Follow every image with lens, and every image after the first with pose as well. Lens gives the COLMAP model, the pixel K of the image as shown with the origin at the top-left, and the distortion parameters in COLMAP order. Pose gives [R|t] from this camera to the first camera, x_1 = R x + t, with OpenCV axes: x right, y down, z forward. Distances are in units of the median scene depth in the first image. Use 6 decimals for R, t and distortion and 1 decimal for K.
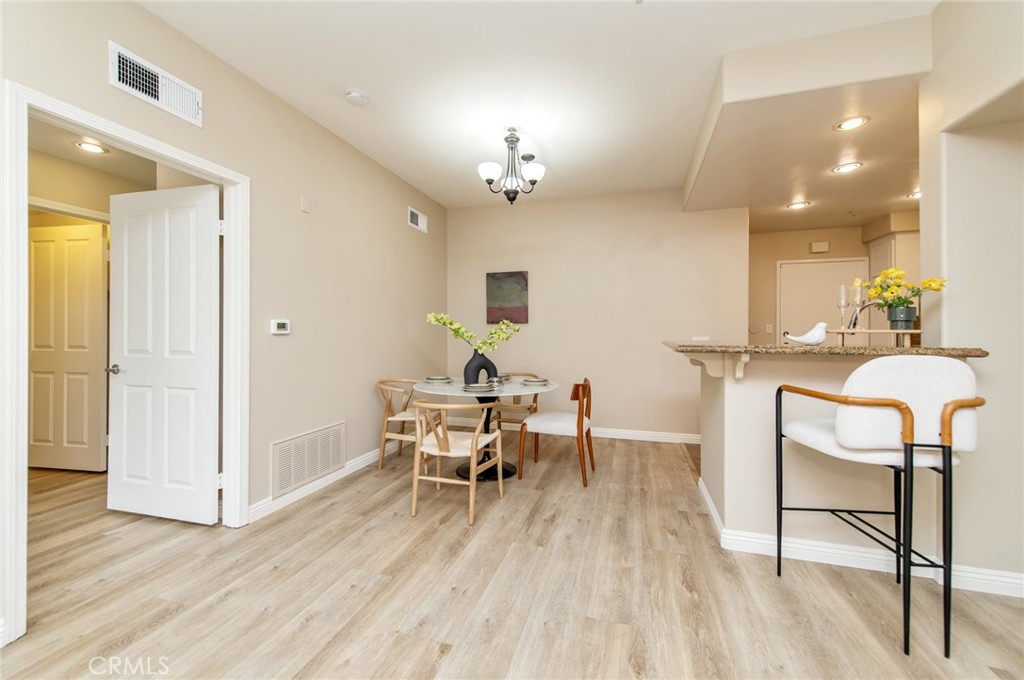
lens RADIAL K [[401.7, 0, 508.7], [0, 401.7, 334.7], [0, 0, 1]] dist [0.012358, -0.003022]
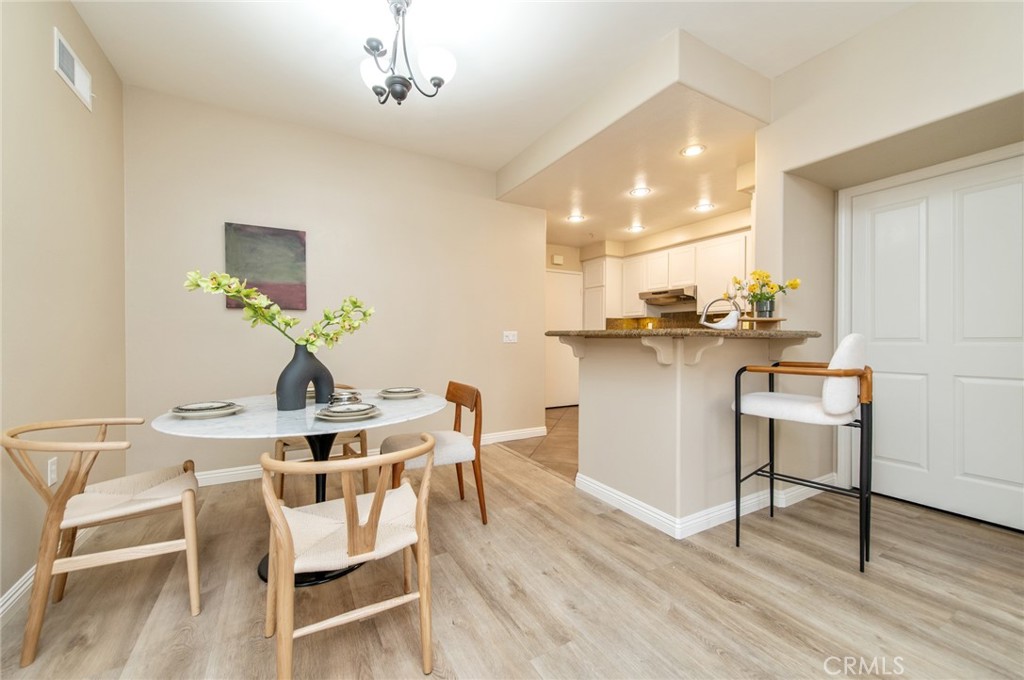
lens RADIAL K [[401.7, 0, 514.2], [0, 401.7, 341.1], [0, 0, 1]] dist [0.012358, -0.003022]
pose [[0.682131, -0.005830, 0.731206, -0.365197], [0.002953, 0.999982, 0.005218, 0.036466], [-0.731224, -0.001401, 0.682136, 0.513679]]
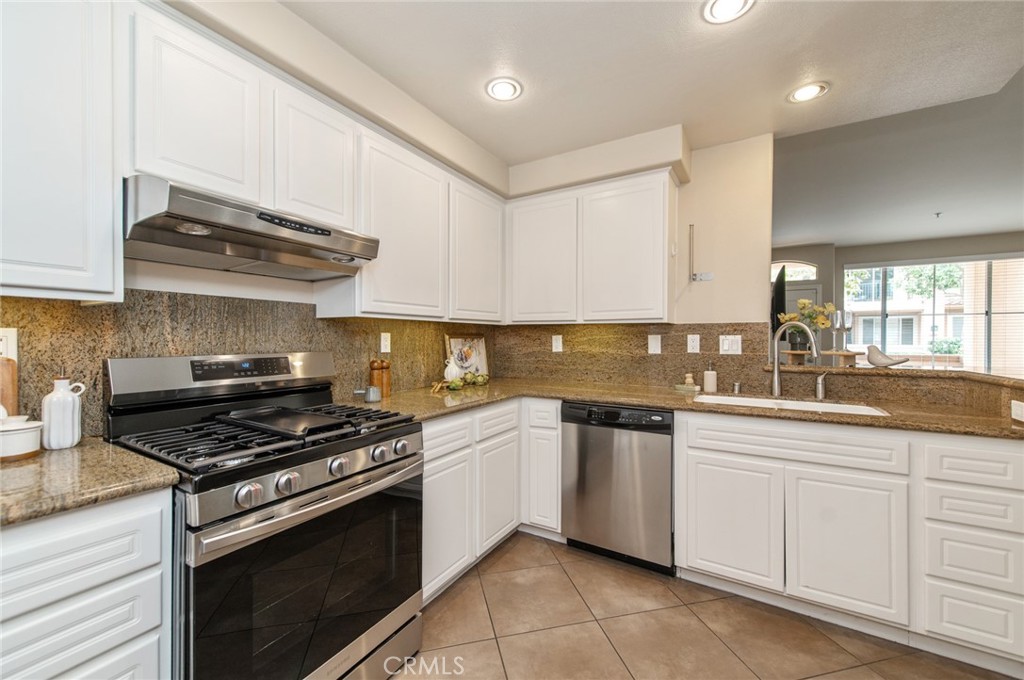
lens RADIAL K [[401.7, 0, 508.9], [0, 401.7, 342.2], [0, 0, 1]] dist [0.012358, -0.003022]
pose [[-0.972583, -0.003400, 0.232532, 1.122521], [-0.001039, 0.999947, 0.010275, -0.036772], [-0.232554, 0.009751, -0.972535, 1.750128]]
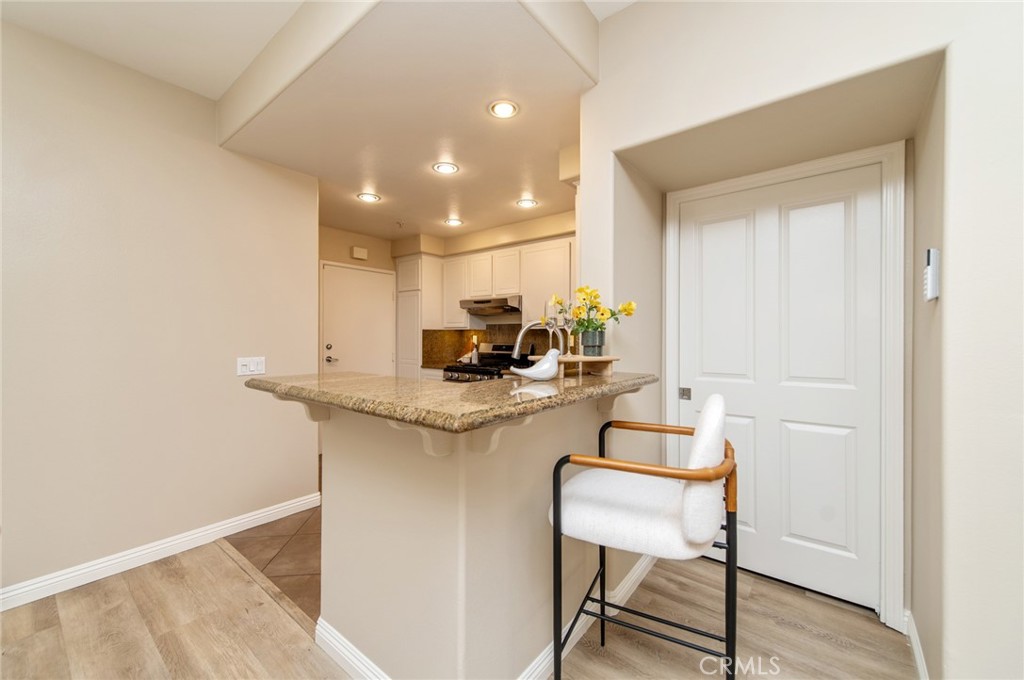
lens RADIAL K [[401.7, 0, 518.0], [0, 401.7, 338.0], [0, 0, 1]] dist [0.012358, -0.003022]
pose [[0.356217, -0.003943, 0.934395, 0.054843], [0.004226, 0.999988, 0.002609, -0.039581], [-0.934394, 0.003020, 0.356229, 0.606689]]
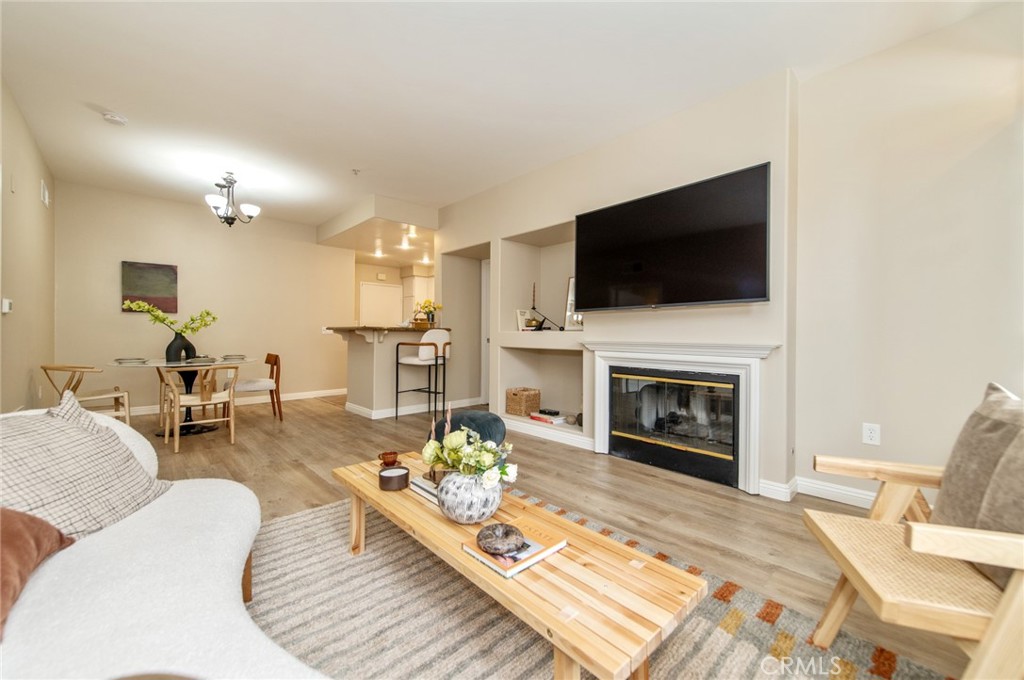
lens RADIAL K [[401.7, 0, 515.9], [0, 401.7, 336.1], [0, 0, 1]] dist [0.012358, -0.003022]
pose [[0.488280, -0.002702, 0.872683, -0.823591], [0.000275, 0.999996, 0.002943, 0.055234], [-0.872687, -0.001197, 0.488278, -0.612078]]
